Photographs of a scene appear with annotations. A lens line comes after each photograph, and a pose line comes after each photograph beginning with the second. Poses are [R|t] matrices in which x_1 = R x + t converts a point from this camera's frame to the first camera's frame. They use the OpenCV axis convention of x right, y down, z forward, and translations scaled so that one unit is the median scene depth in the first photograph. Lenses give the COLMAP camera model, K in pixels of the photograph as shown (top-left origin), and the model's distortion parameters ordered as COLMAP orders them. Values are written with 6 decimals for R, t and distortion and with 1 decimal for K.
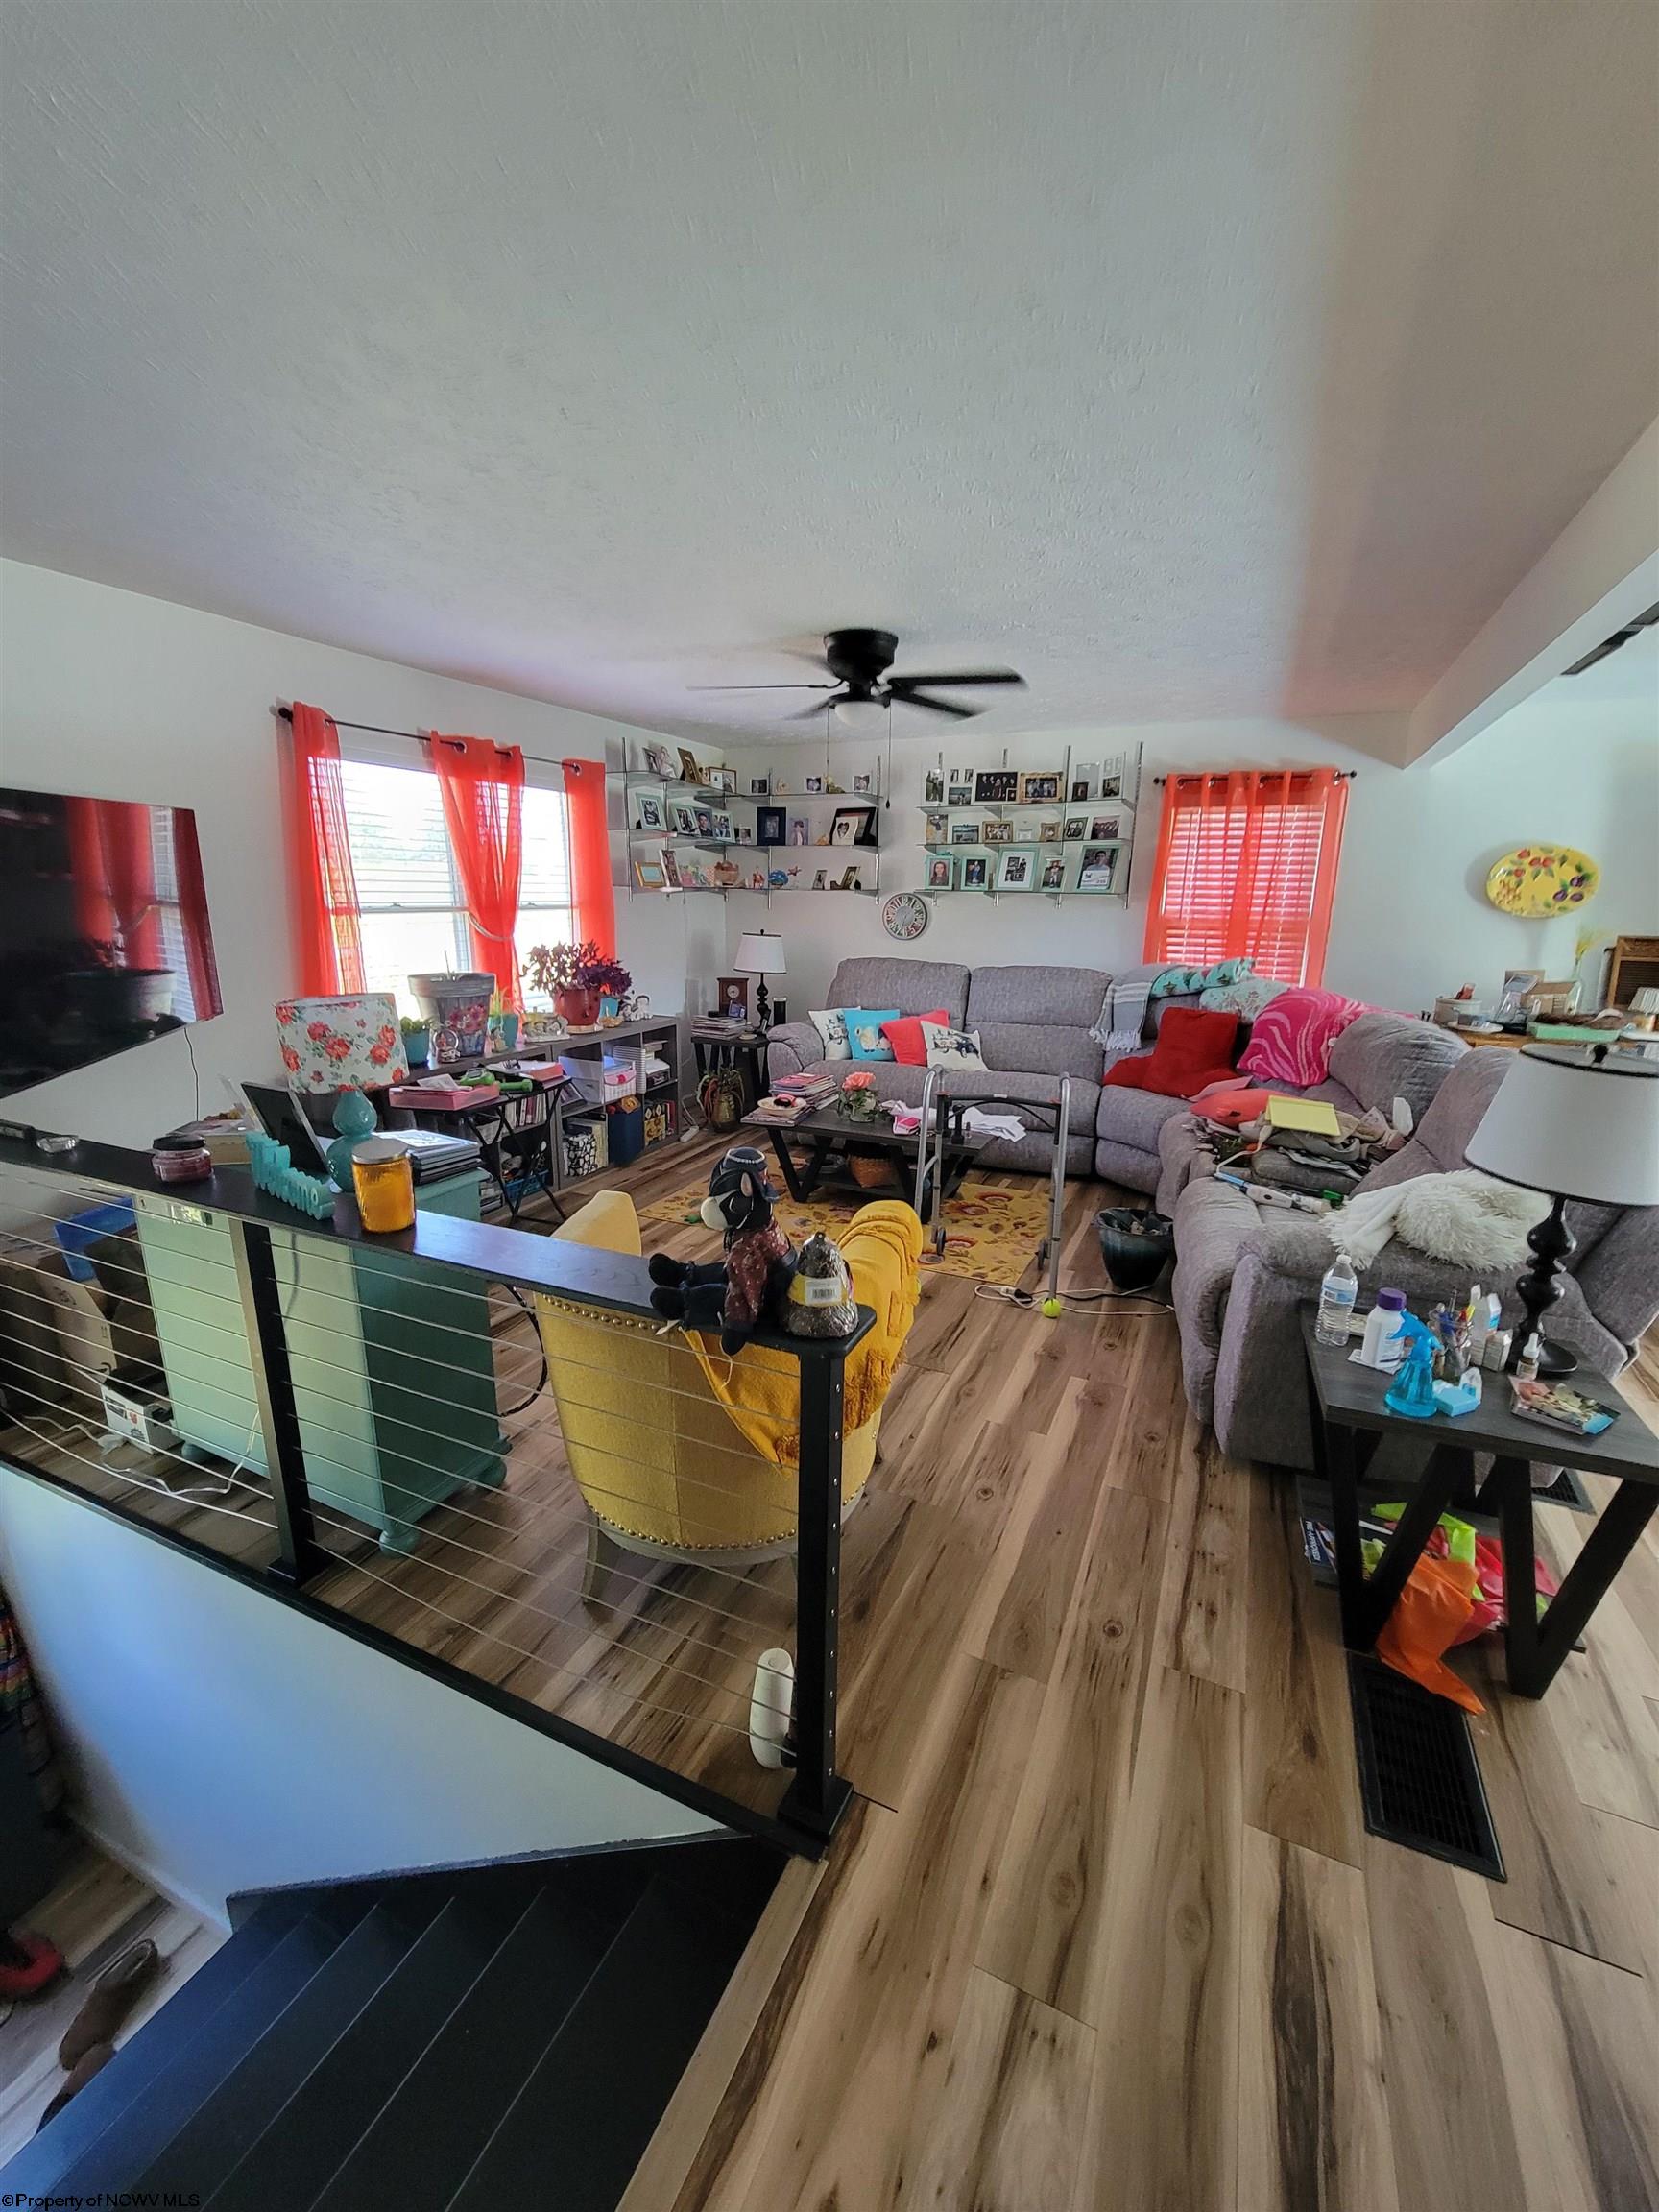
lens RADIAL K [[897.2, 0, 830.6], [0, 897.2, 1112.8], [0, 0, 1]] dist [-0.001705, -0.000287]
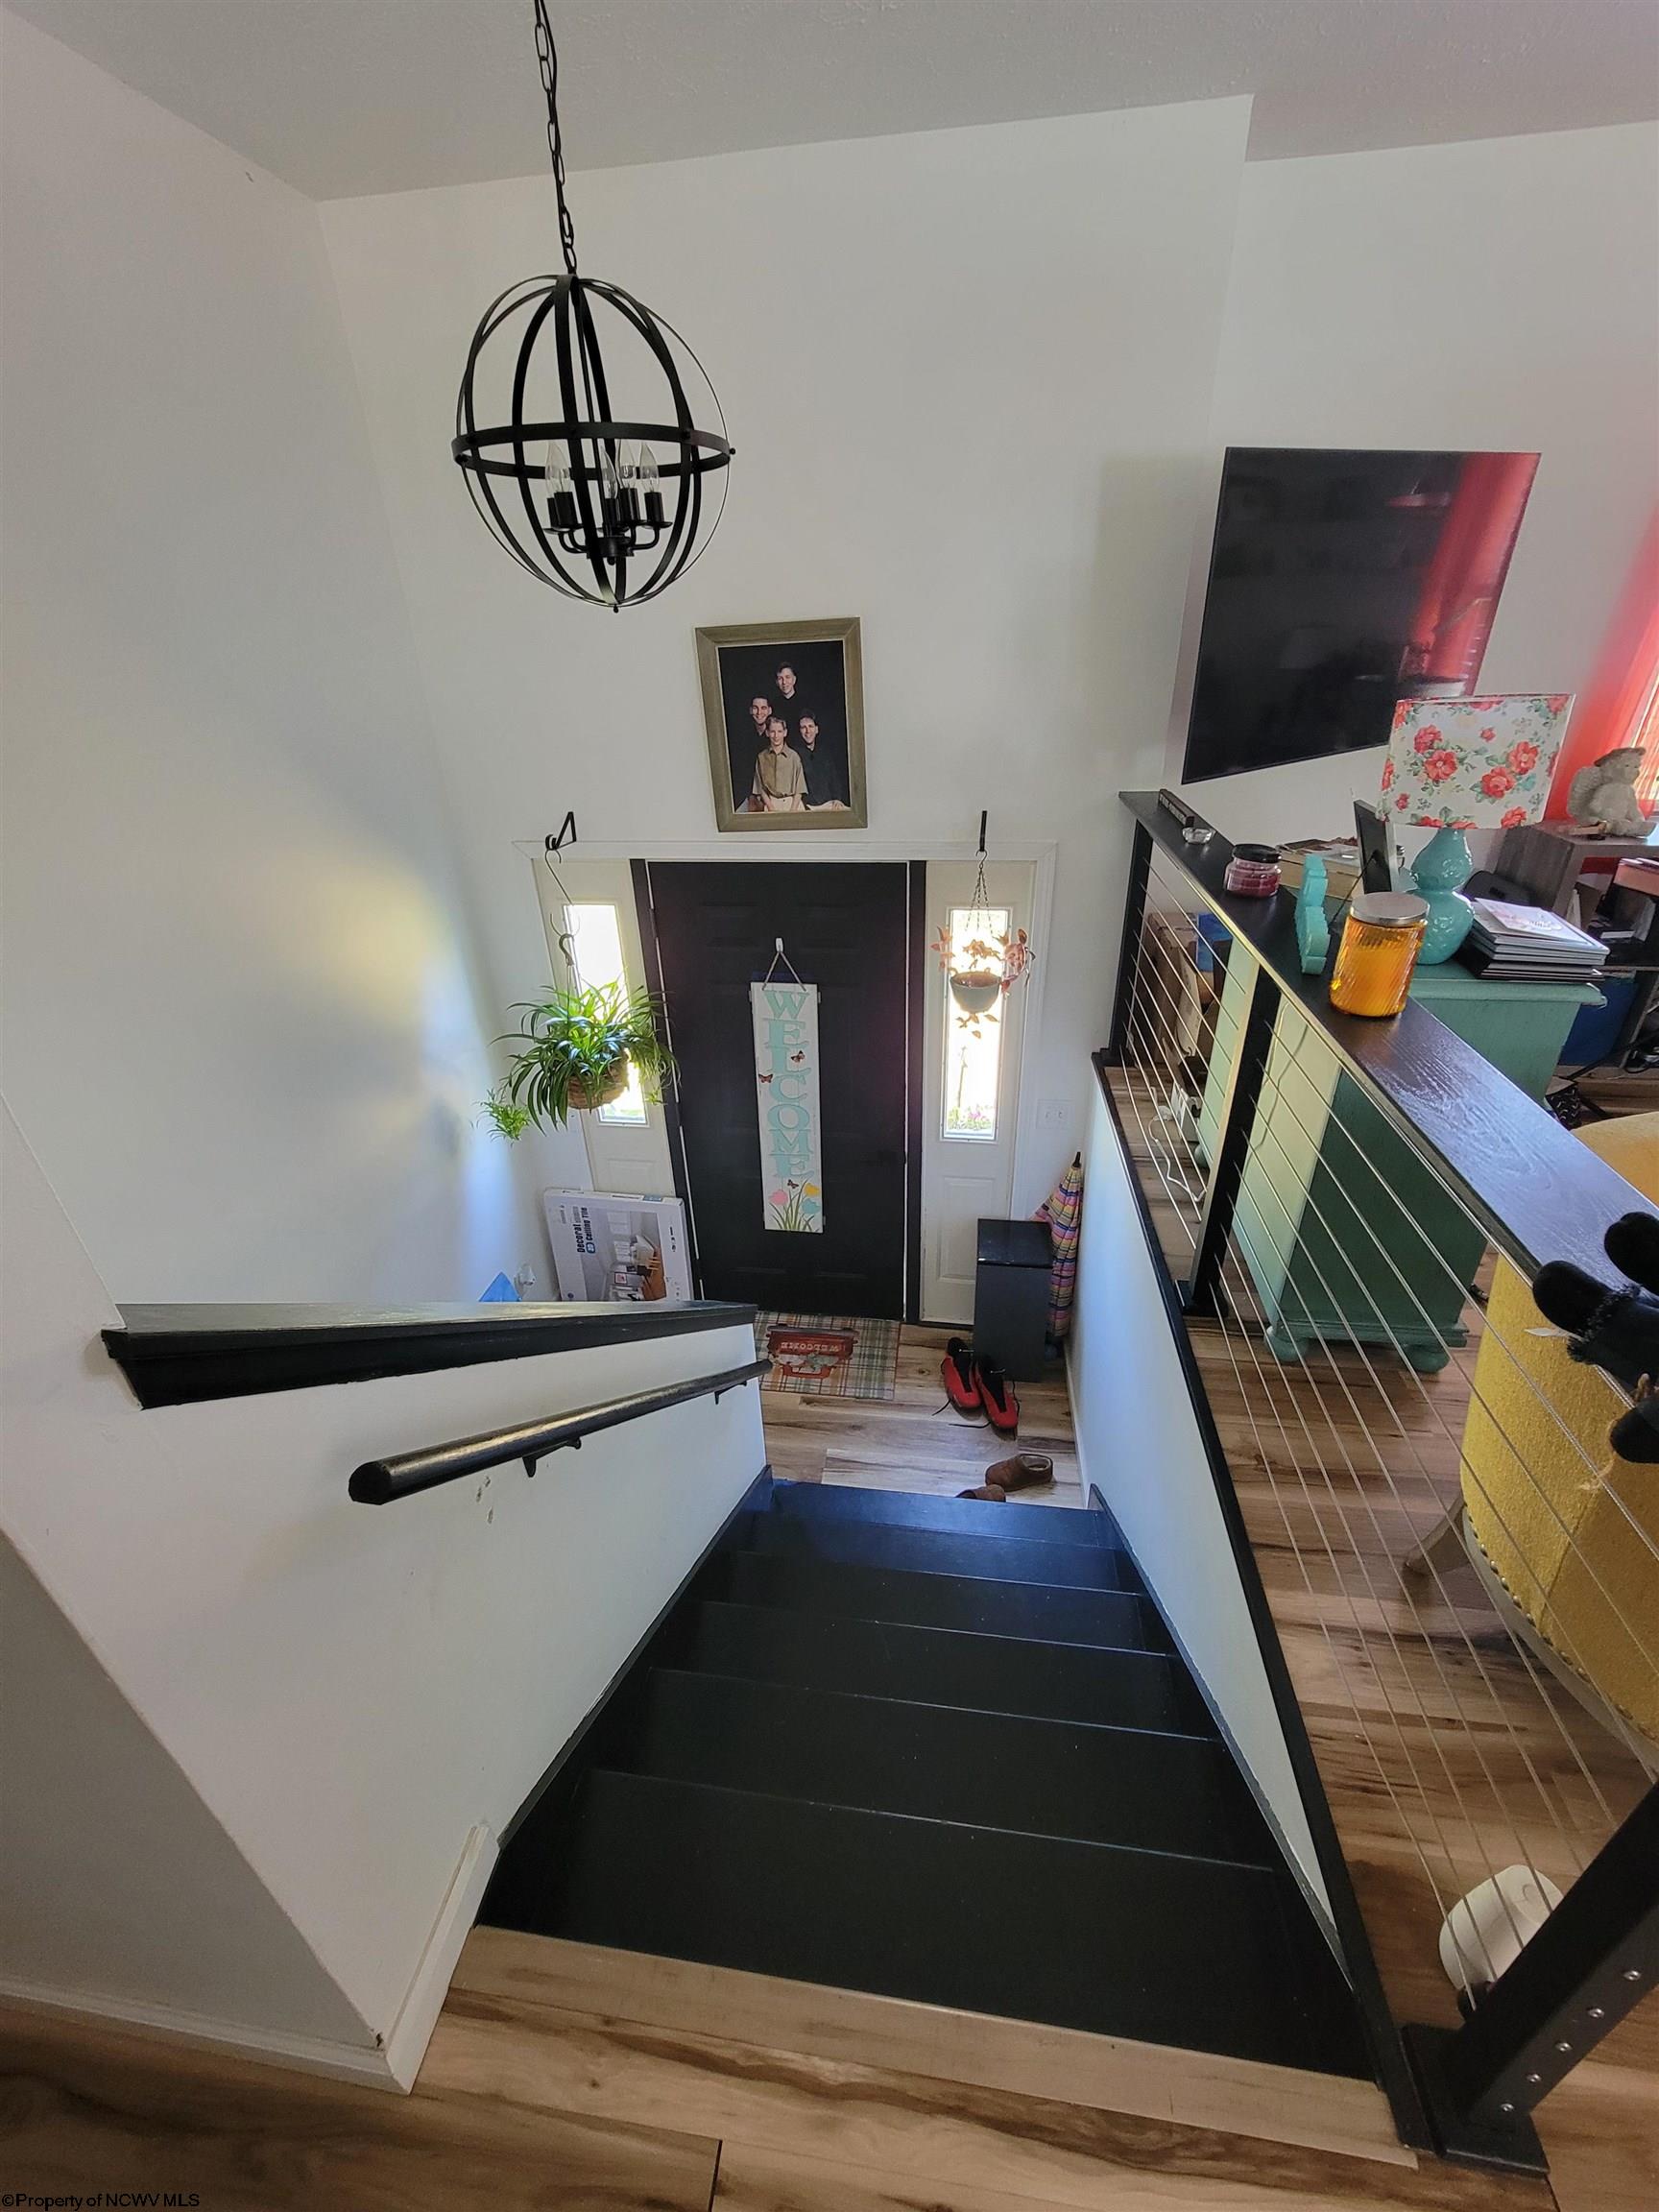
lens RADIAL K [[897.2, 0, 830.6], [0, 897.2, 1112.8], [0, 0, 1]] dist [-0.001705, -0.000287]
pose [[0.290067, 0.438580, -0.850593, 0.065064], [-0.193634, 0.897319, 0.396641, -0.009545], [0.937212, 0.049652, 0.345207, 0.253160]]
